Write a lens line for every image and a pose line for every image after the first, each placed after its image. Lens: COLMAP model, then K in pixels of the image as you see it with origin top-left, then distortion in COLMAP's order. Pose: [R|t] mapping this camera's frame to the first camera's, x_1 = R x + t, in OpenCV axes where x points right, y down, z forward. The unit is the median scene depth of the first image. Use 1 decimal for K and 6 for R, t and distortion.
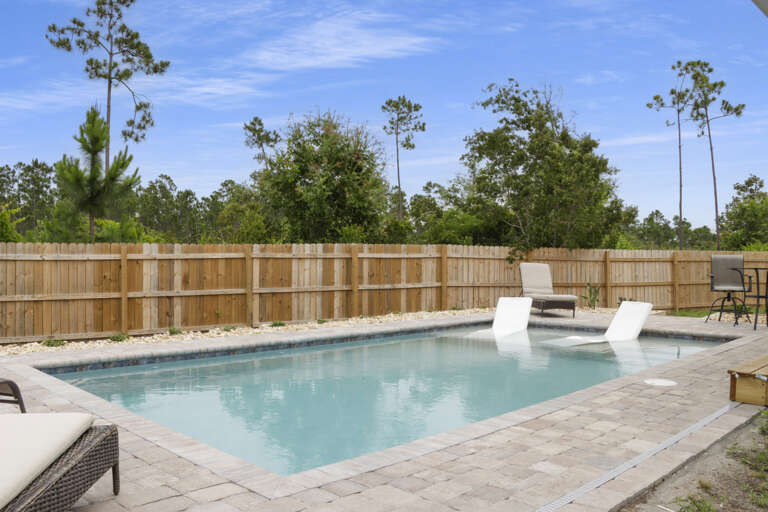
lens RADIAL K [[646.5, 0, 384.0], [0, 646.5, 308.4], [0, 0, 1]] dist [-0.181194, 0.132230]
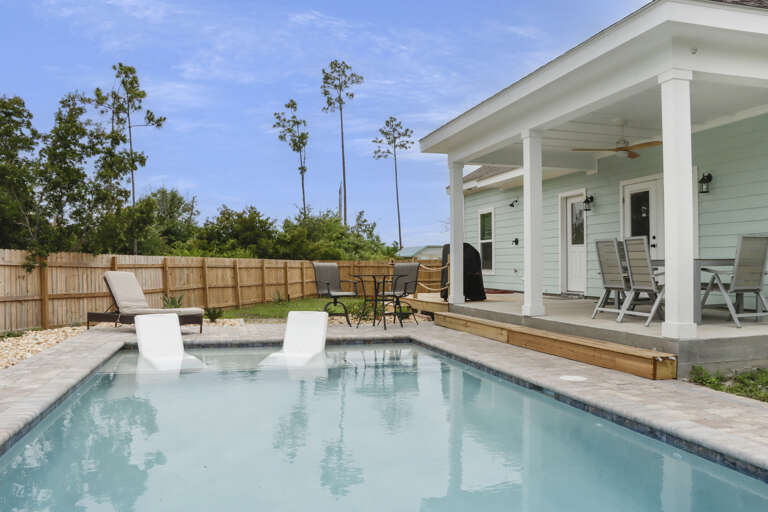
lens RADIAL K [[644.6, 0, 387.3], [0, 644.6, 279.2], [0, 0, 1]] dist [-0.201061, 0.194183]
pose [[0.517160, -0.009760, 0.855833, -0.224068], [0.055076, 0.998242, -0.021897, -0.018604], [-0.854115, 0.058460, 0.516788, 0.218634]]
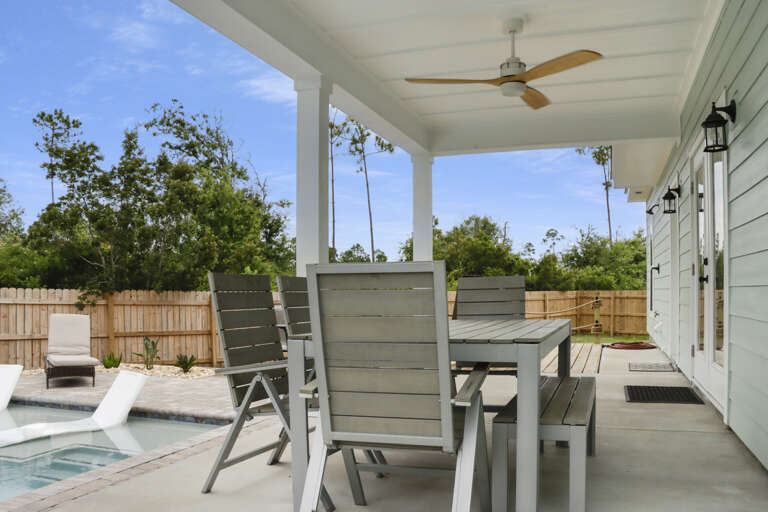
lens RADIAL K [[657.5, 0, 385.1], [0, 657.5, 304.2], [0, 0, 1]] dist [-0.090415, 0.006682]
pose [[0.907325, -0.004956, 0.420401, 0.200844], [0.029041, 0.998281, -0.050910, -0.024325], [-0.419426, 0.058401, 0.905909, 0.087907]]
